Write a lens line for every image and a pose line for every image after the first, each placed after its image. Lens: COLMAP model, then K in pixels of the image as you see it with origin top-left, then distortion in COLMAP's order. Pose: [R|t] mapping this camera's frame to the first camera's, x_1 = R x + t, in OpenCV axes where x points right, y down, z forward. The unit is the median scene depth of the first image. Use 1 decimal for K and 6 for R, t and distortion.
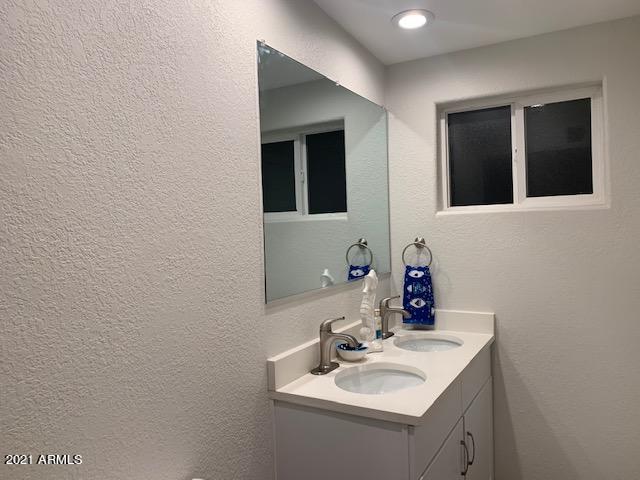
lens RADIAL K [[488.8, 0, 320.4], [0, 488.8, 237.0], [0, 0, 1]] dist [0.123615, -0.216189]
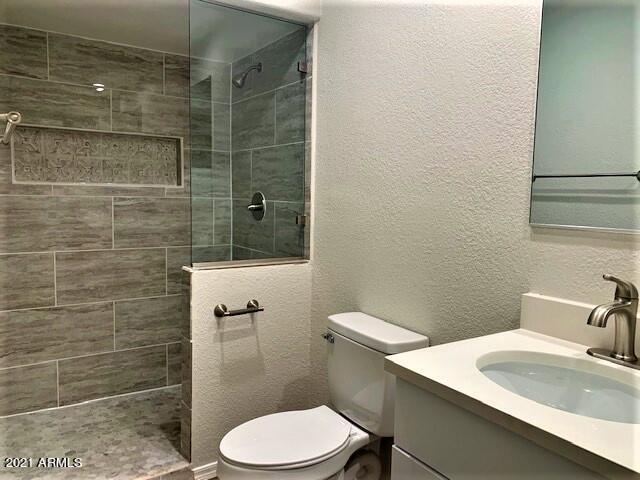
lens RADIAL K [[488.8, 0, 320.4], [0, 488.8, 237.0], [0, 0, 1]] dist [0.123615, -0.216189]
pose [[-0.466176, 0.096963, -0.879363, 0.877280], [-0.024184, 0.992208, 0.122226, 0.065222], [0.884362, 0.078245, -0.460198, 1.174621]]
